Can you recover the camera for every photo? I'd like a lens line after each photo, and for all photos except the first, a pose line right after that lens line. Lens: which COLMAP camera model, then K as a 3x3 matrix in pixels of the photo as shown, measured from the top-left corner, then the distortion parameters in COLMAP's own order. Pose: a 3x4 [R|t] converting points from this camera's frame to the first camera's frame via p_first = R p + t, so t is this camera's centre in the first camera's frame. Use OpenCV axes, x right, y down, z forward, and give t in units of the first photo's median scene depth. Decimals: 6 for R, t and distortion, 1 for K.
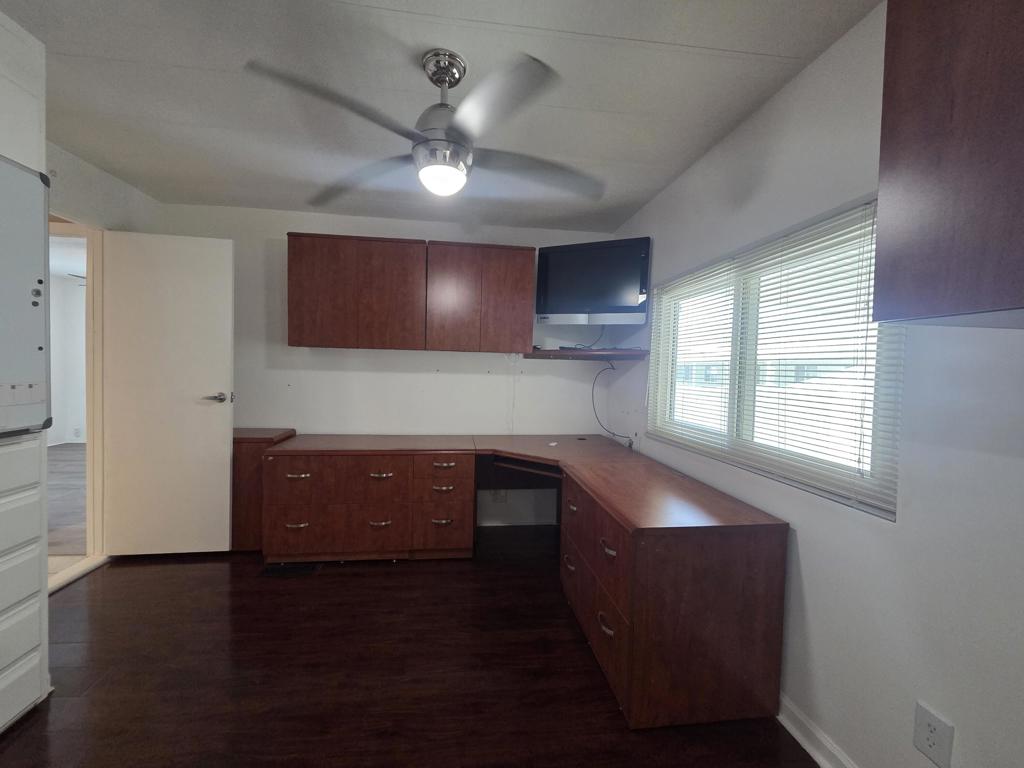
lens RADIAL K [[416.7, 0, 512.0], [0, 416.7, 380.2], [0, 0, 1]] dist [-0.000137, 0.001082]
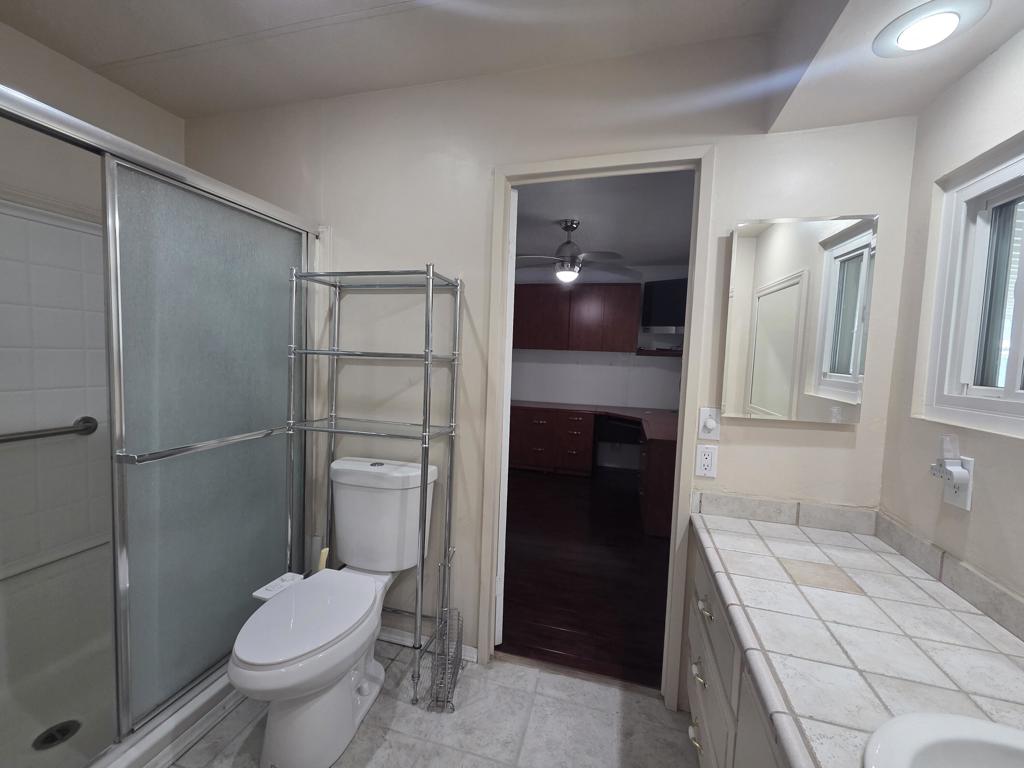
lens RADIAL K [[416.7, 0, 511.4], [0, 416.7, 382.0], [0, 0, 1]] dist [-0.000137, 0.001082]
pose [[0.919718, 0.039301, -0.390608, 0.230126], [-0.029527, 0.999083, 0.030998, 0.009213], [0.391468, -0.016976, 0.920035, -0.593300]]
